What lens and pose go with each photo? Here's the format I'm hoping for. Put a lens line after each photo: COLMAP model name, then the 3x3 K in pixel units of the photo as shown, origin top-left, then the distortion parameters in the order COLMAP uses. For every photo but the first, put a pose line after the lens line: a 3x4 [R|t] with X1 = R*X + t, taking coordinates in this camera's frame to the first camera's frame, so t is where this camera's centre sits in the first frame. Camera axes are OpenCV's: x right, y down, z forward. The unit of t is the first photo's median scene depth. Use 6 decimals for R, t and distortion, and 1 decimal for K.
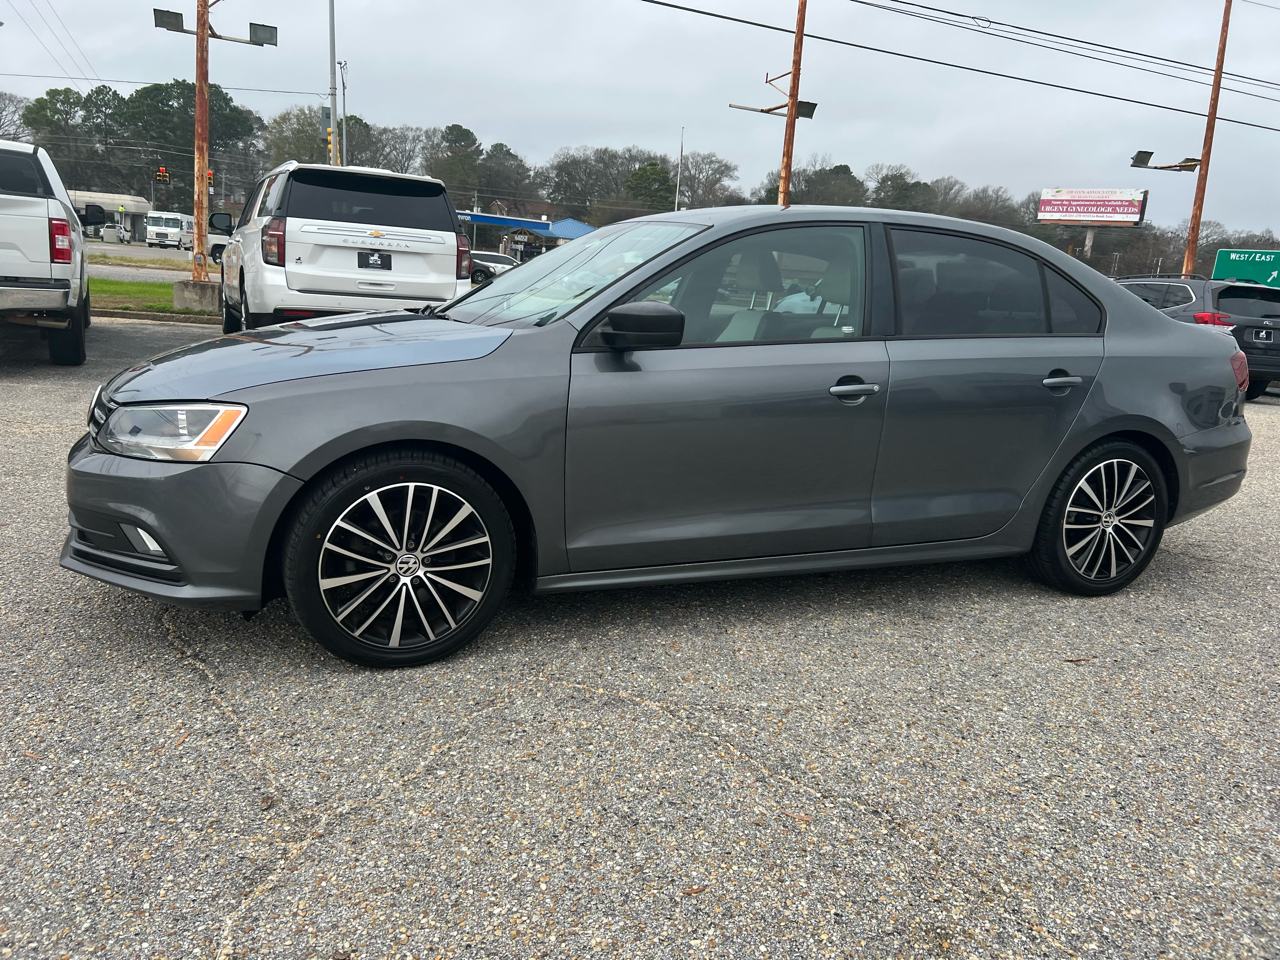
lens RADIAL K [[957.6, 0, 629.1], [0, 957.6, 475.8], [0, 0, 1]] dist [0.046950, -0.048313]
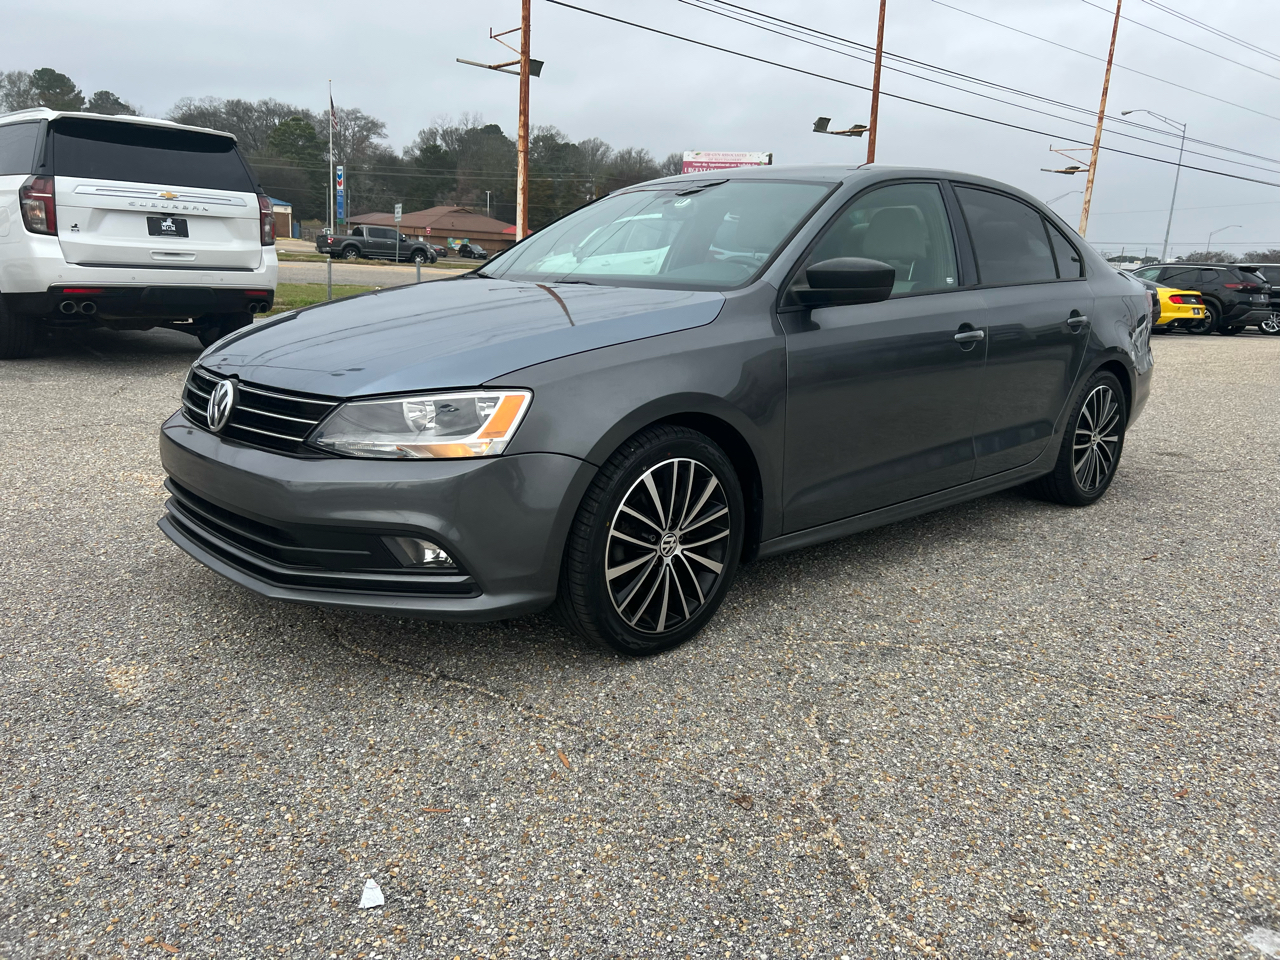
lens RADIAL K [[957.6, 0, 629.1], [0, 957.6, 477.7], [0, 0, 1]] dist [0.046950, -0.048313]
pose [[0.941304, -0.101865, 0.321822, -0.176520], [0.088988, 0.994540, 0.054513, -0.008984], [-0.325618, -0.022675, 0.945230, 0.035887]]
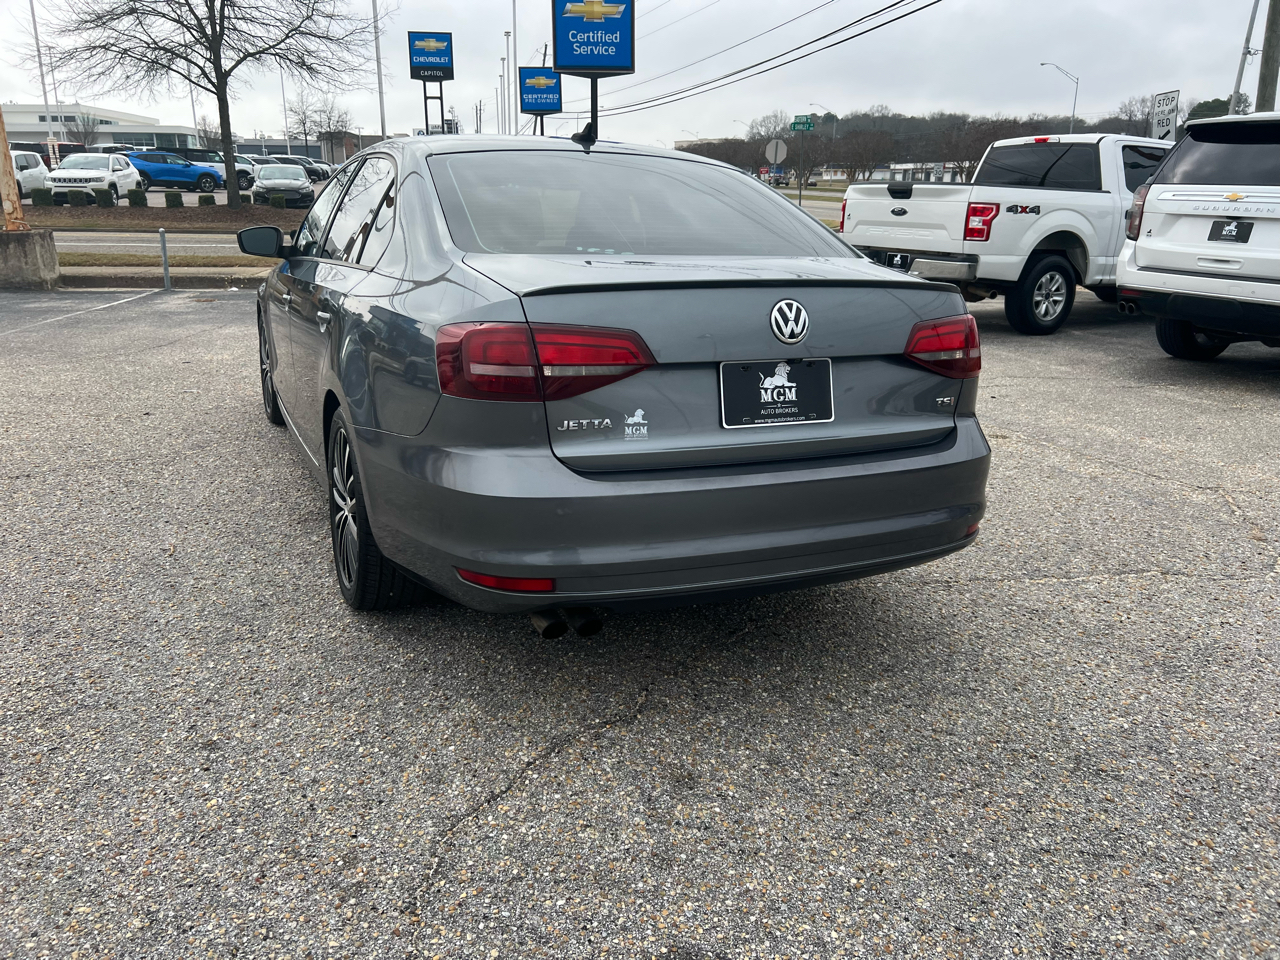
lens RADIAL K [[957.6, 0, 627.4], [0, 957.6, 489.7], [0, 0, 1]] dist [0.046950, -0.048313]
pose [[0.033704, 0.232229, -0.972077, 0.542909], [-0.229578, 0.948420, 0.218617, -0.082135], [0.972707, 0.215799, 0.085280, 0.495609]]
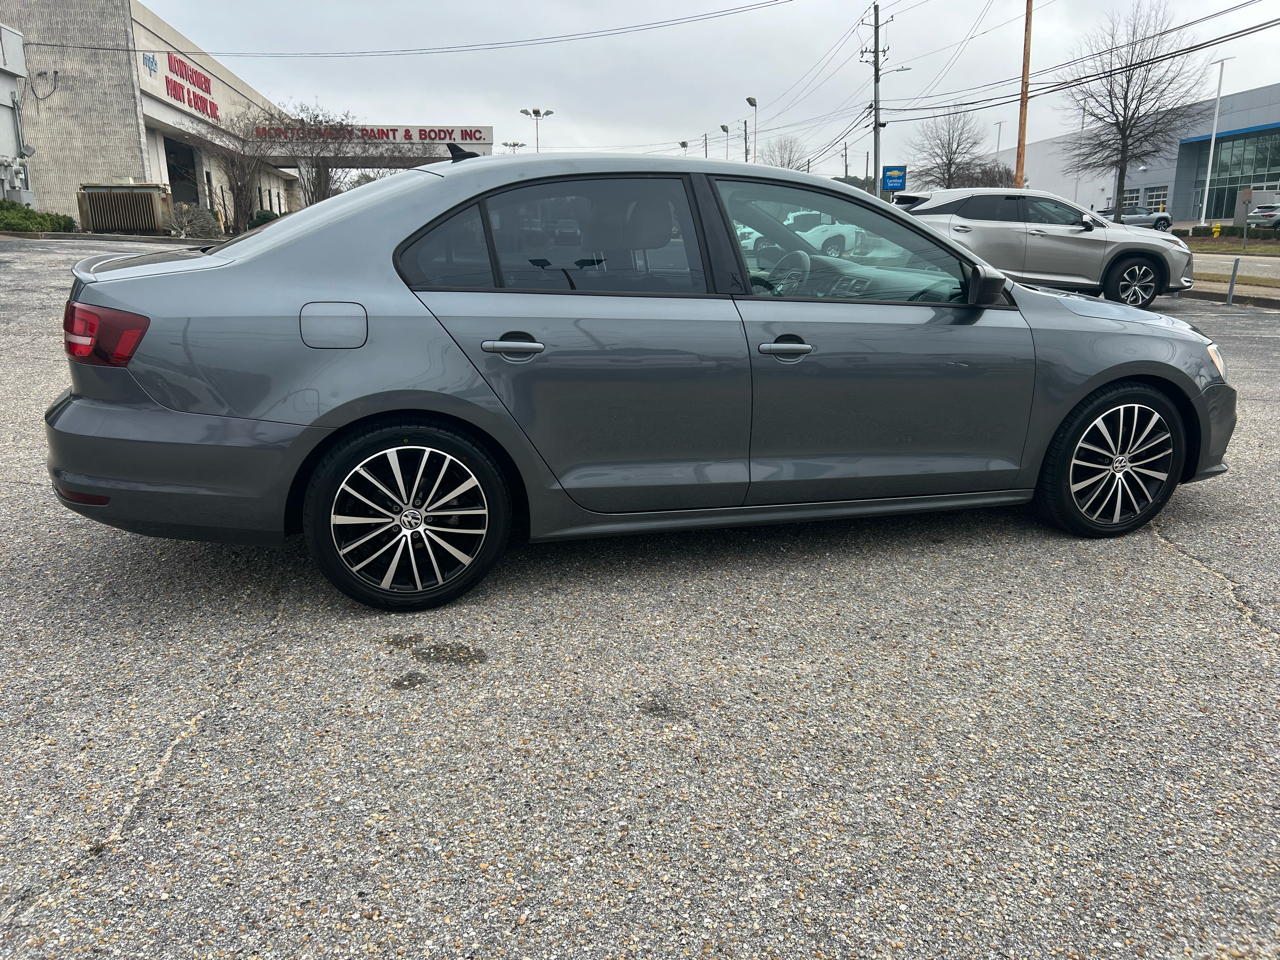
lens RADIAL K [[957.5, 0, 633.4], [0, 957.5, 486.7], [0, 0, 1]] dist [0.045098, -0.044688]
pose [[-0.992233, -0.090110, 0.085755, 0.029562], [-0.039581, 0.882263, 0.469090, -0.197220], [-0.117928, 0.462053, -0.878977, 0.901409]]
